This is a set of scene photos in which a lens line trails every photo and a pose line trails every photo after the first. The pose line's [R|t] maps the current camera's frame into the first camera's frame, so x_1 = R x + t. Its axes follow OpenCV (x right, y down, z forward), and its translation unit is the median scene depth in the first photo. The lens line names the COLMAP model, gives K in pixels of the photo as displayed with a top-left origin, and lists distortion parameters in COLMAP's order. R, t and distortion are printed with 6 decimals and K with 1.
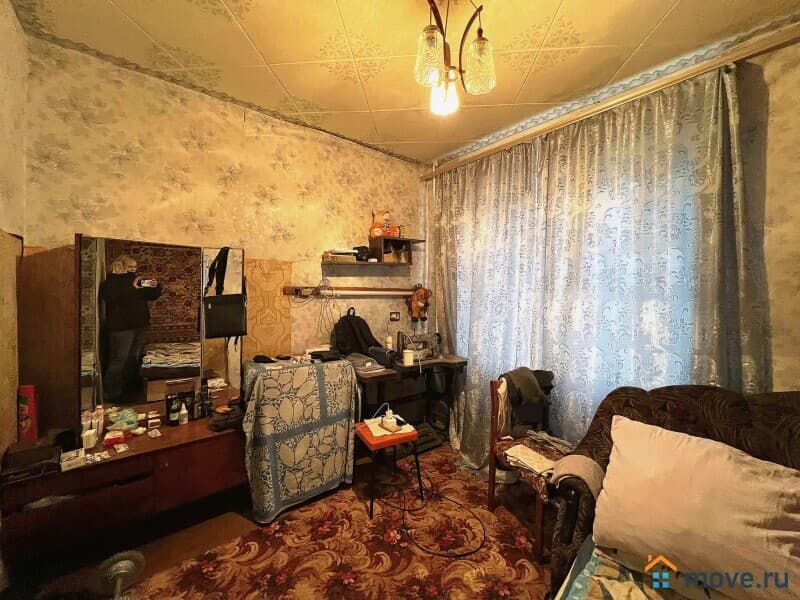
lens RADIAL K [[322.5, 0, 399.3], [0, 322.5, 298.4], [0, 0, 1]] dist [-0.002094, 0.000318]
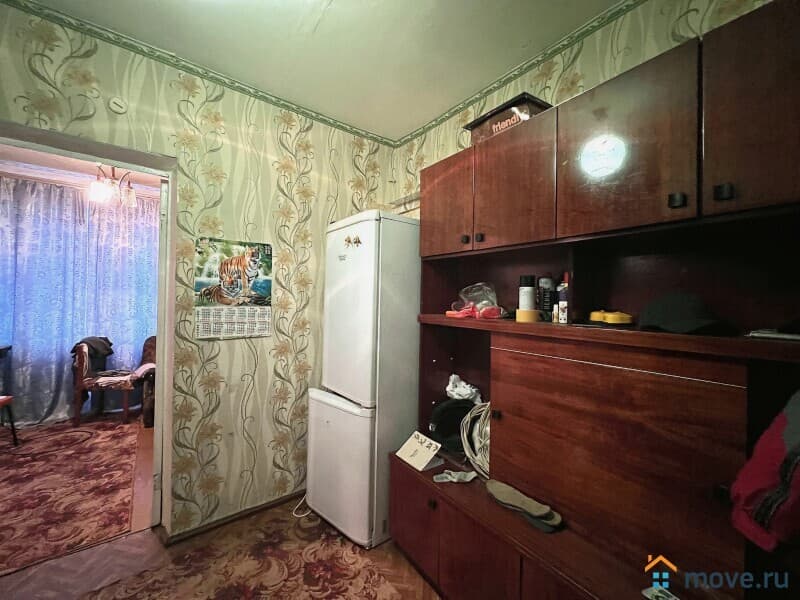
lens RADIAL K [[322.5, 0, 398.0], [0, 322.5, 296.6], [0, 0, 1]] dist [-0.002094, 0.000318]
pose [[0.053443, -0.004453, 0.998561, -1.420132], [-0.010441, 0.999933, 0.005018, -0.015526], [-0.998516, -0.010694, 0.053393, -0.774259]]
